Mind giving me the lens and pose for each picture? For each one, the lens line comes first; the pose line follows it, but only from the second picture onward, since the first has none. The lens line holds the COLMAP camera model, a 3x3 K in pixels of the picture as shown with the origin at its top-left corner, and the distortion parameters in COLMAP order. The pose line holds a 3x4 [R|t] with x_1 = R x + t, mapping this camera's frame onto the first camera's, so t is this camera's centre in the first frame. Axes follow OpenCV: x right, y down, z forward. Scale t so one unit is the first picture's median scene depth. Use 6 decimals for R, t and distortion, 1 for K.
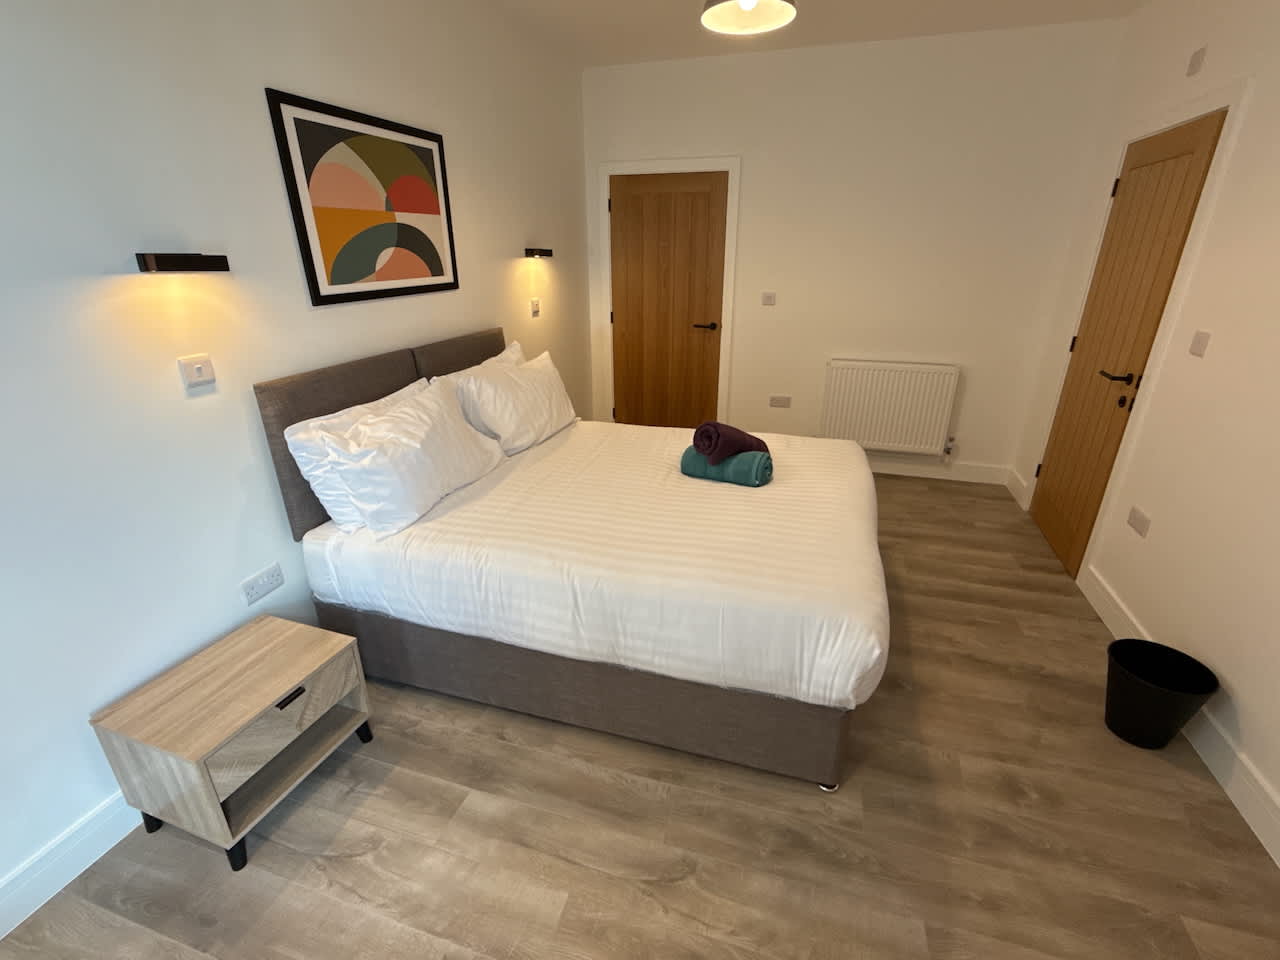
lens RADIAL K [[585.7, 0, 636.1], [0, 585.7, 492.2], [0, 0, 1]] dist [0.002270, -0.000681]
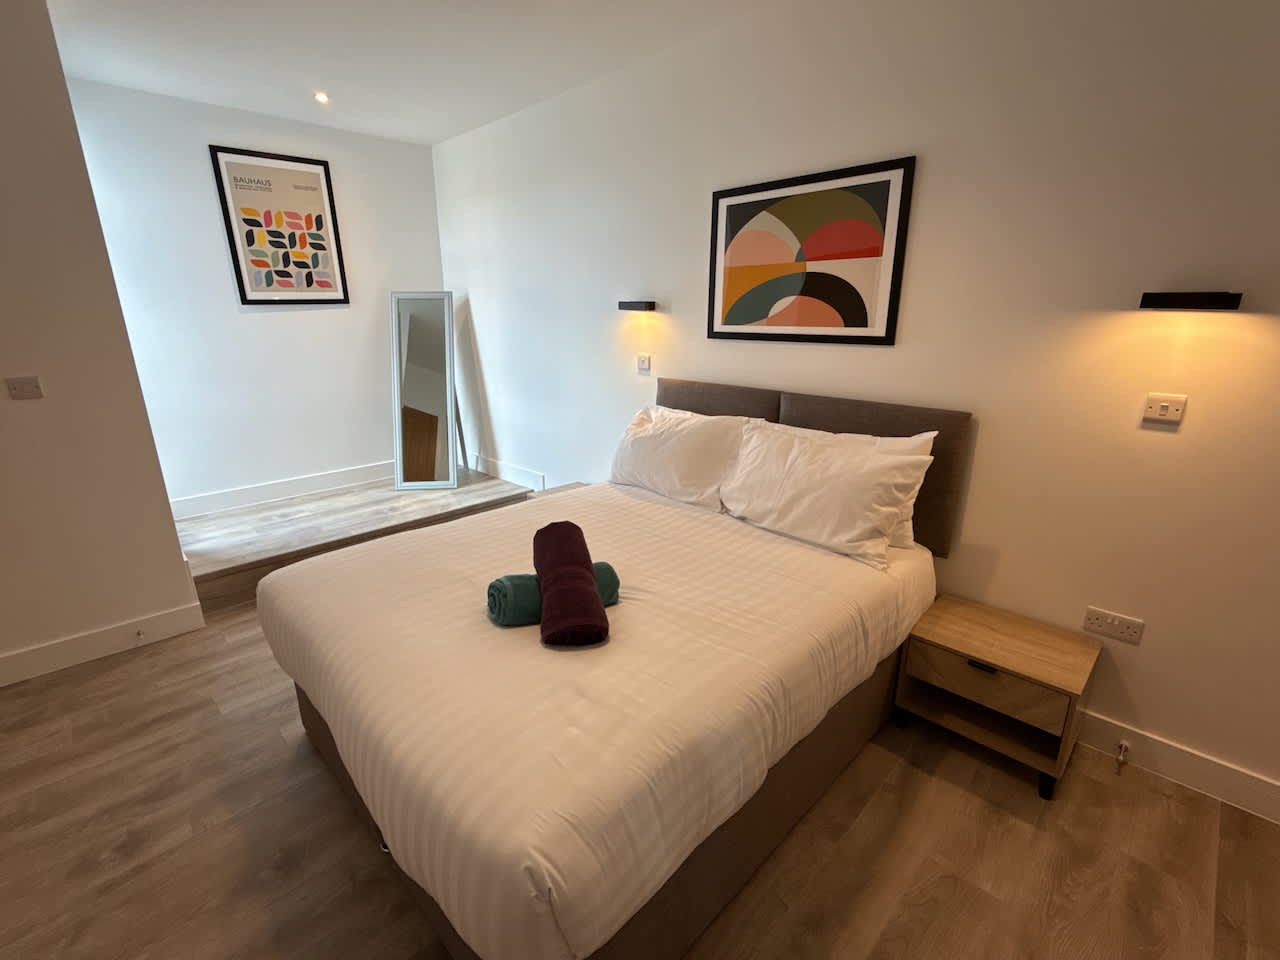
lens RADIAL K [[585.7, 0, 640.8], [0, 585.7, 466.9], [0, 0, 1]] dist [0.002270, -0.000681]
pose [[-0.459697, 0.264255, -0.847849, 0.667263], [-0.321622, 0.840357, 0.436301, -0.534367], [0.827791, 0.473253, -0.301320, 1.245075]]
